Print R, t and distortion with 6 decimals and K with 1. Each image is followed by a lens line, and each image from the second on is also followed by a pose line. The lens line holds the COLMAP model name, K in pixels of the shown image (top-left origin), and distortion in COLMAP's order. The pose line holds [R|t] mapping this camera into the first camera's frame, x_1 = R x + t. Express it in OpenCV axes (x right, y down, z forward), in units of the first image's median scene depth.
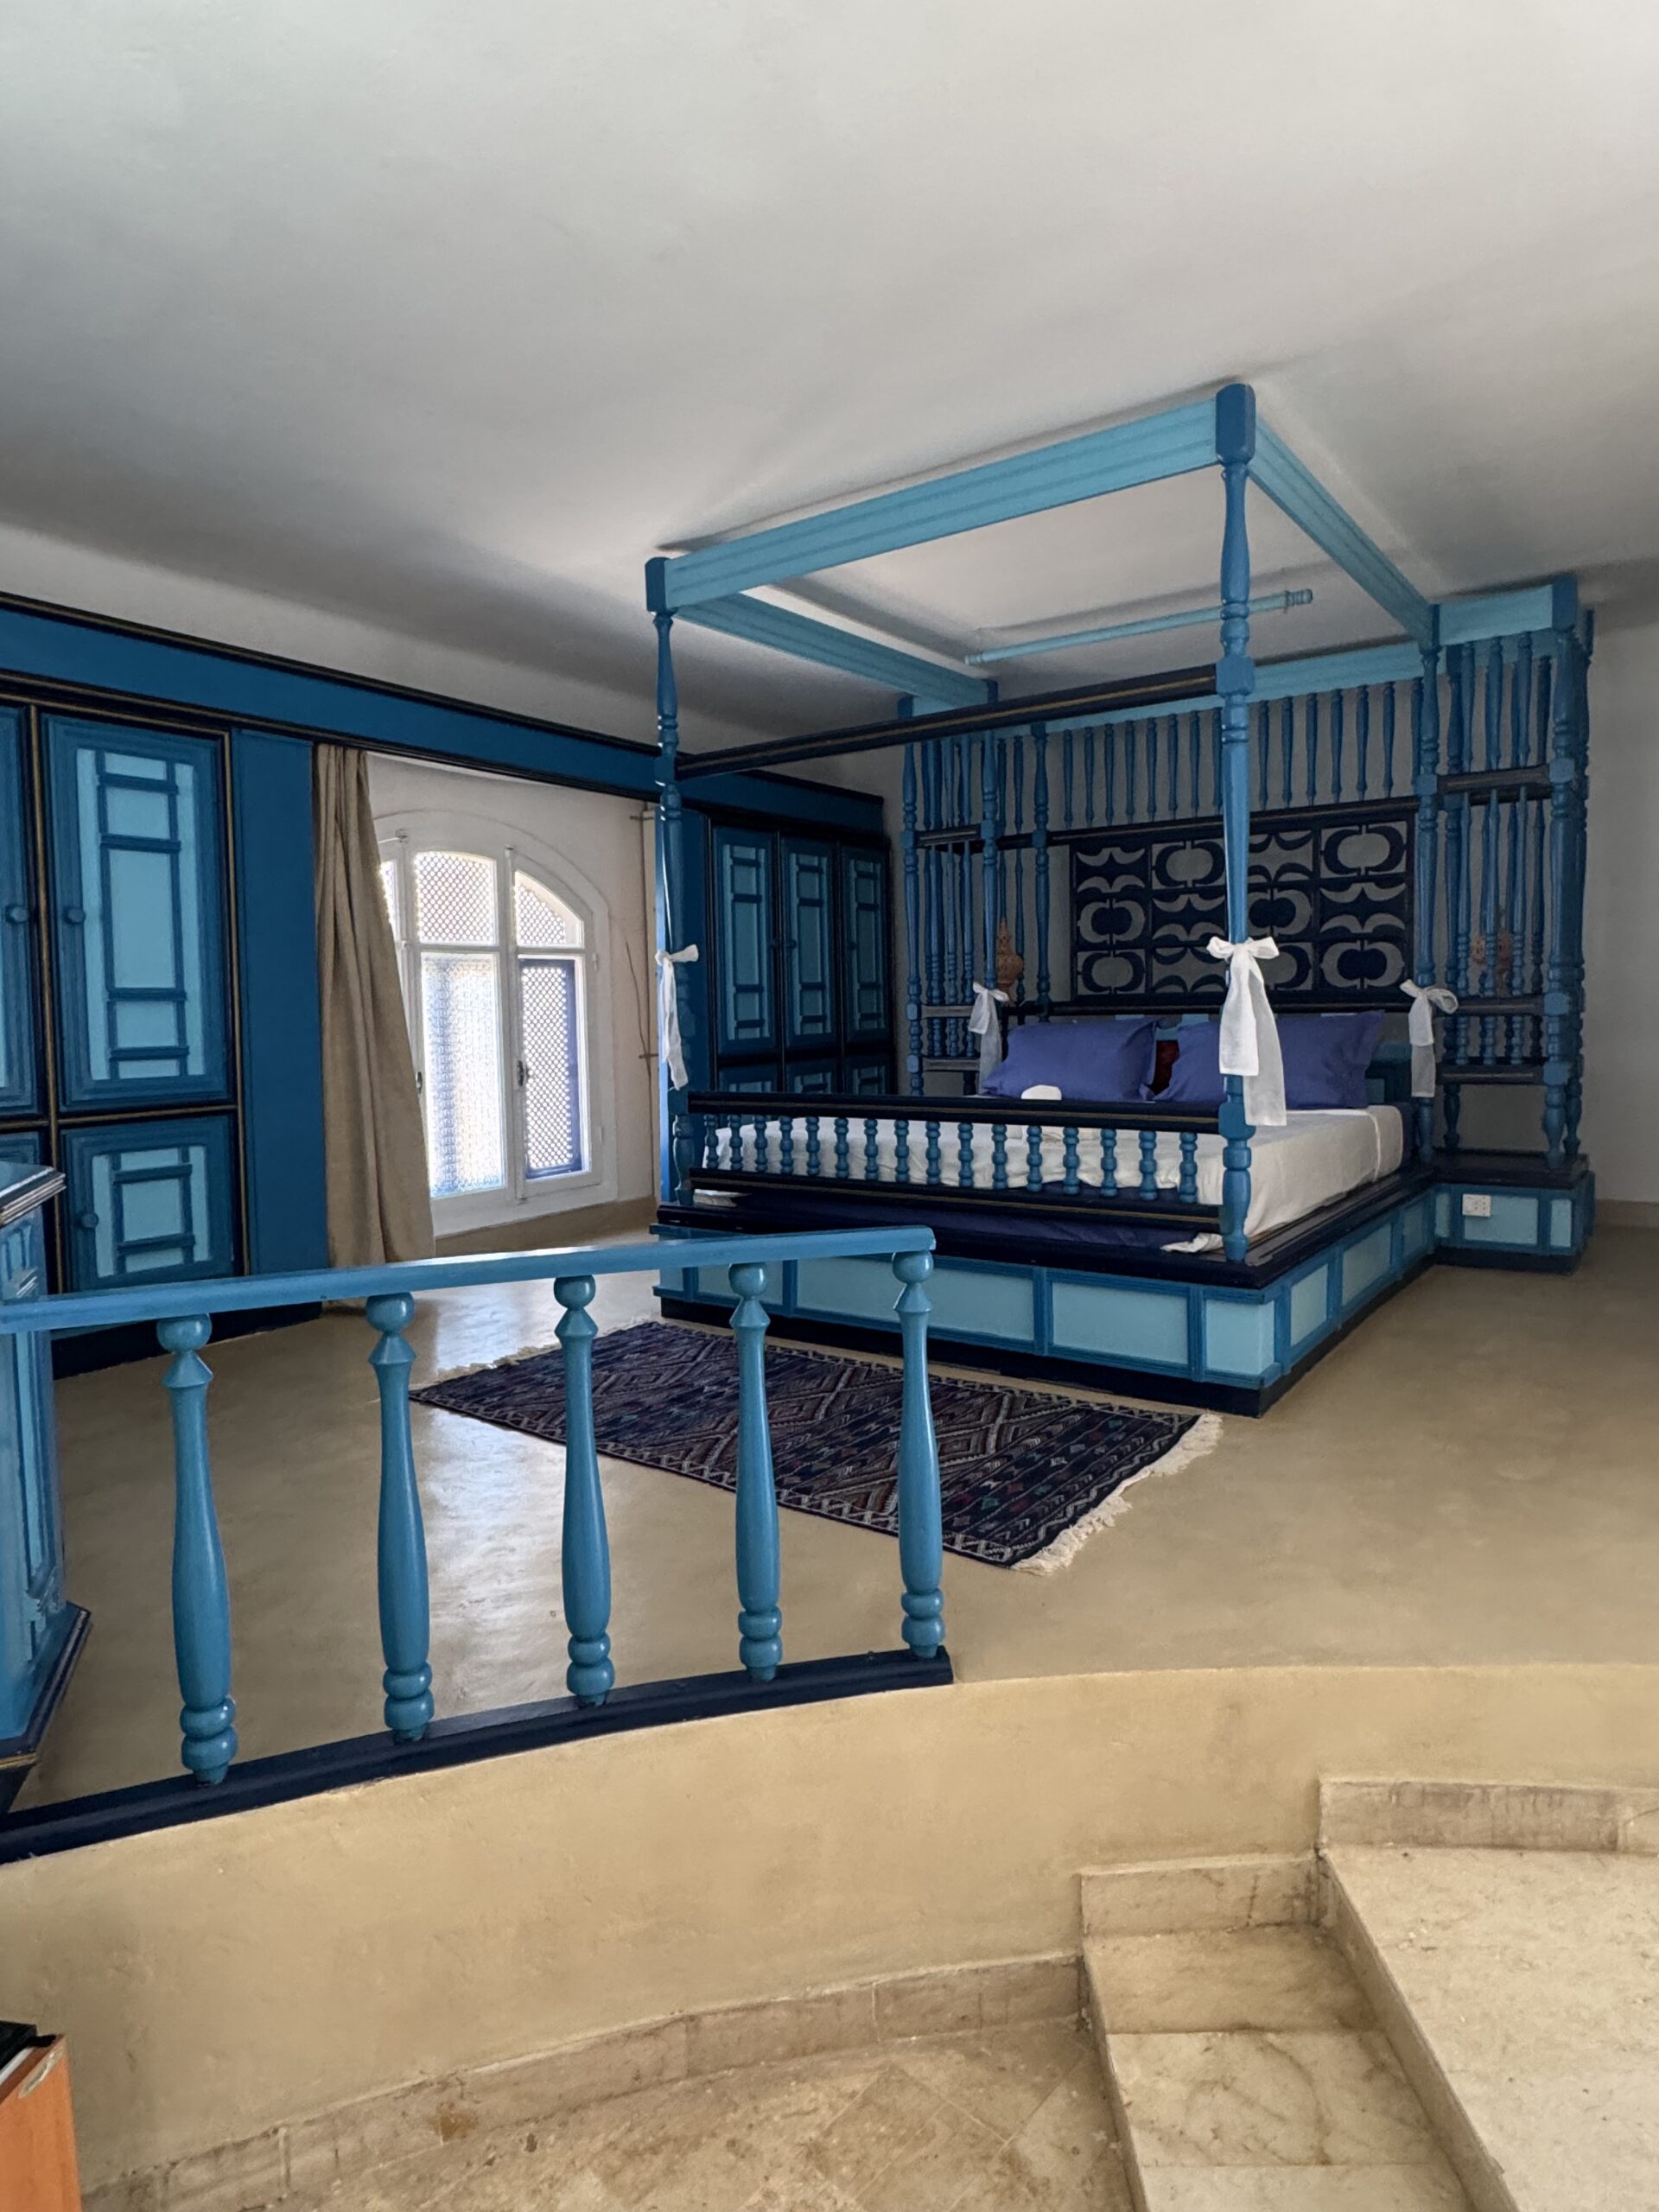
lens RADIAL K [[1294.4, 0, 828.1], [0, 1294.4, 1099.6], [0, 0, 1]] dist [0.003758, -0.003158]
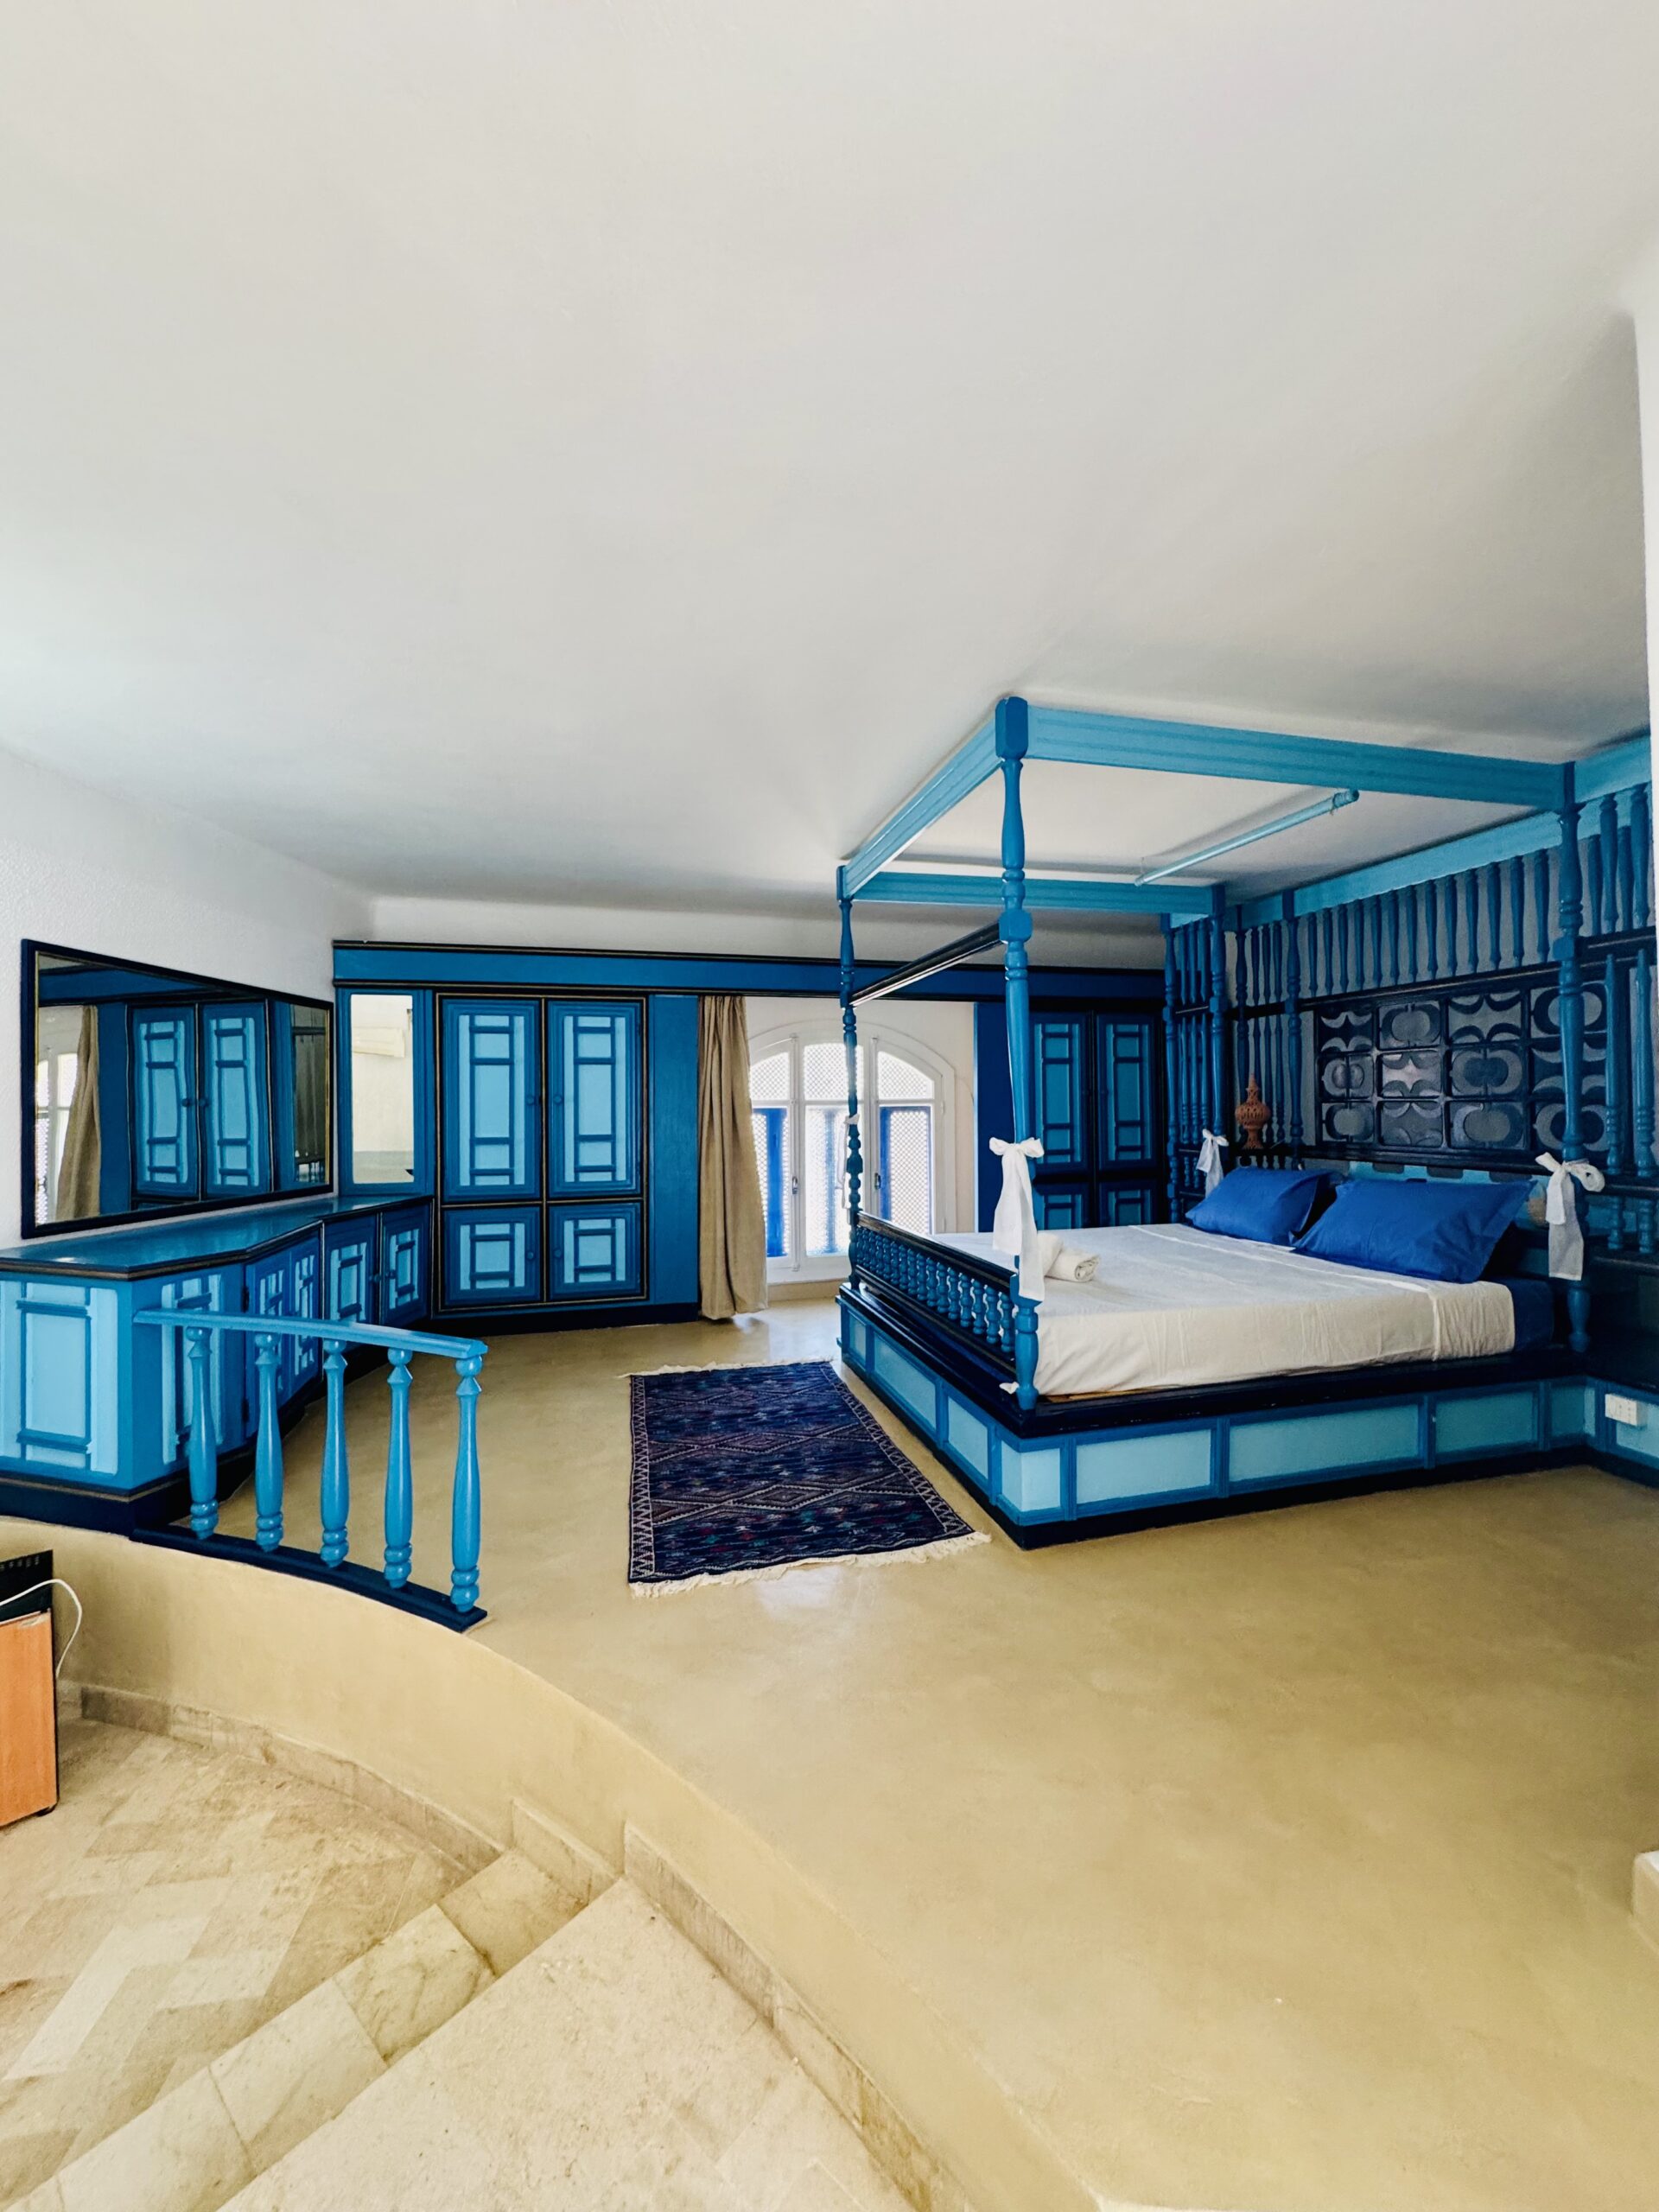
lens RADIAL K [[884.2, 0, 829.5], [0, 884.2, 1104.2], [0, 0, 1]] dist [-0.003374, 0.000355]
pose [[0.769452, 0.011778, -0.638596, 0.575777], [-0.052552, 0.997607, -0.044921, -0.089770], [0.636539, 0.068124, 0.768230, 0.207192]]
